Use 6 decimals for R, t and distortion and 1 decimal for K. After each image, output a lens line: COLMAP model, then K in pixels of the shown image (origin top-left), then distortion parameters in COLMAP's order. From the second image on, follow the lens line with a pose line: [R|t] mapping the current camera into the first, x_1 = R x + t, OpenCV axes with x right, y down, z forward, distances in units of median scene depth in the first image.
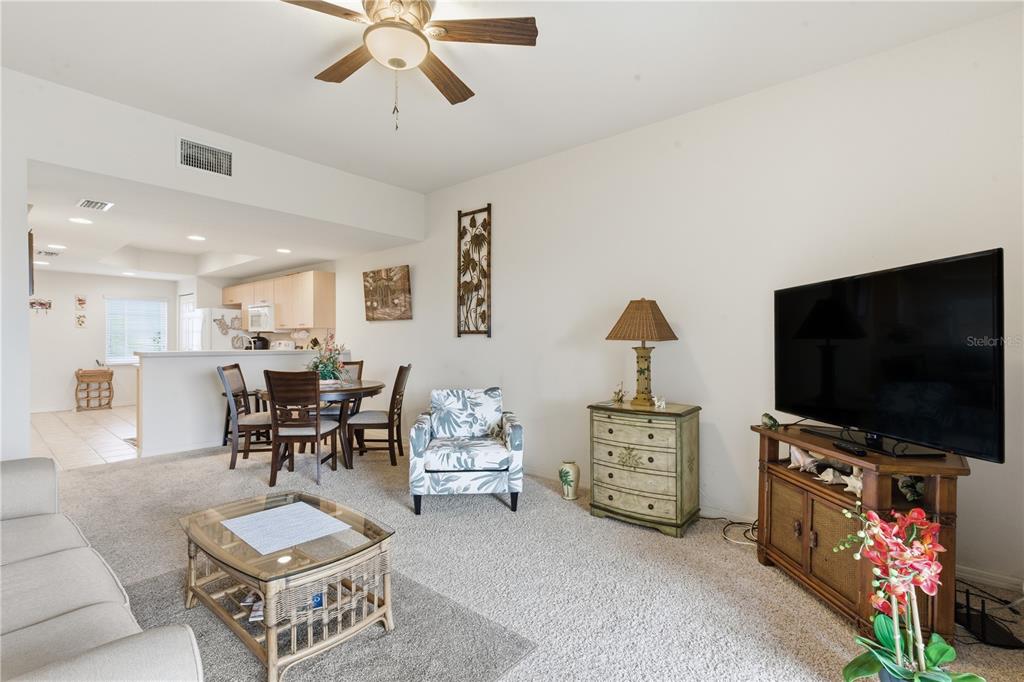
lens RADIAL K [[464.8, 0, 505.7], [0, 464.8, 344.5], [0, 0, 1]] dist [-0.010363, 0.004077]
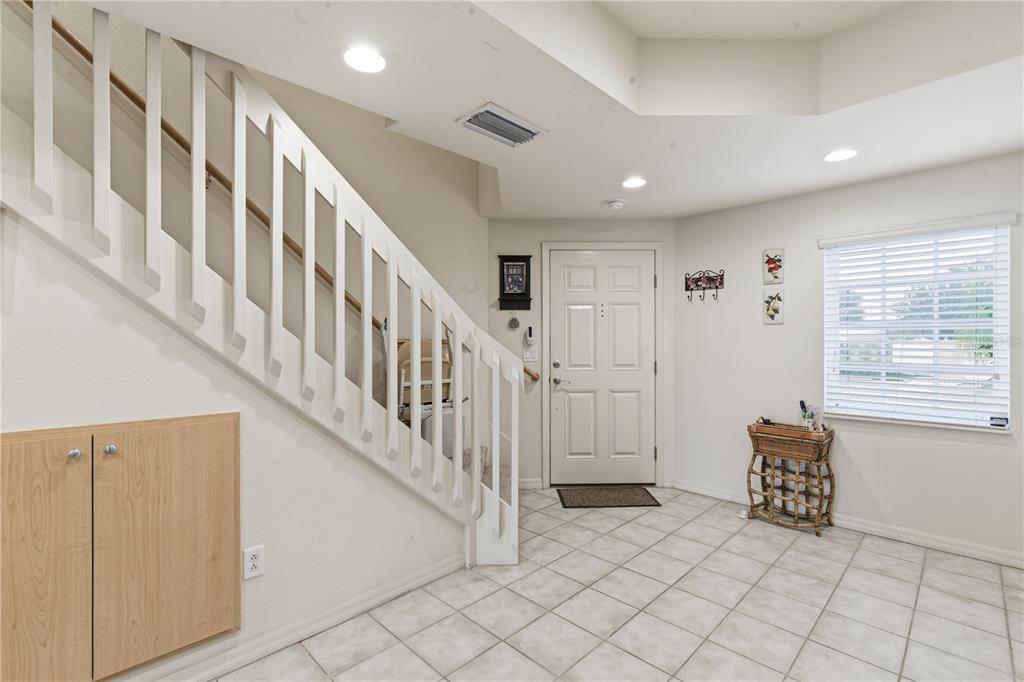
lens RADIAL K [[464.8, 0, 514.6], [0, 464.8, 344.2], [0, 0, 1]] dist [-0.010363, 0.004077]
pose [[-0.068027, -0.006885, -0.997660, -0.685893], [-0.014834, 0.999873, -0.005889, -0.015852], [0.997573, 0.014399, -0.068120, 1.158297]]
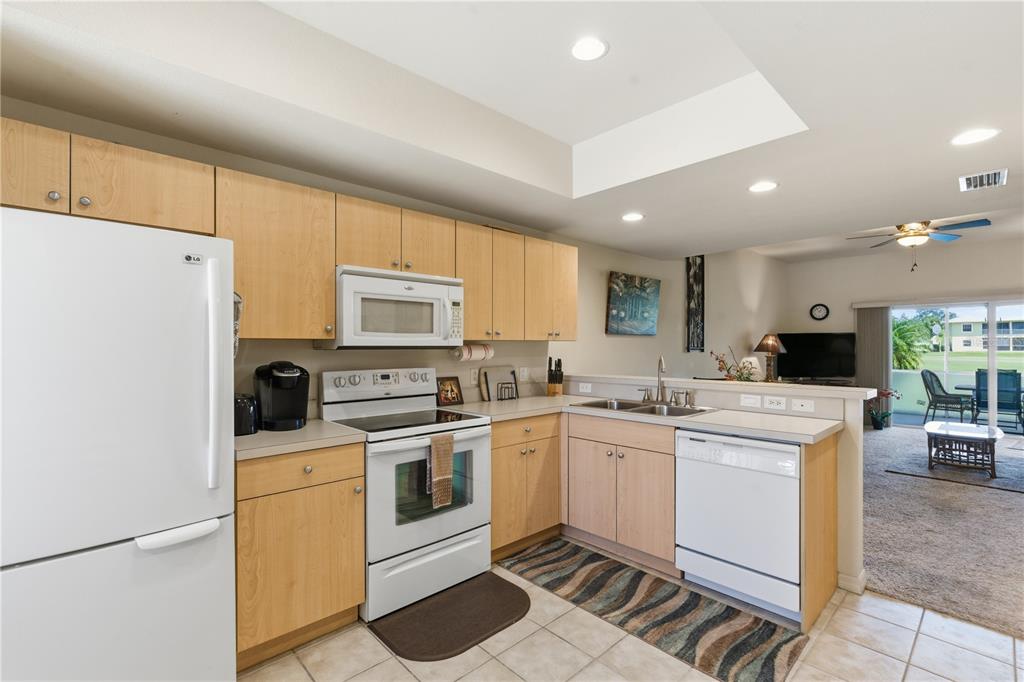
lens RADIAL K [[464.8, 0, 509.9], [0, 464.8, 346.6], [0, 0, 1]] dist [-0.010363, 0.004077]
pose [[0.096393, -0.006531, 0.995322, -1.181936], [0.013270, 0.999898, 0.005276, -0.038680], [-0.995255, 0.012699, 0.096470, 1.184516]]
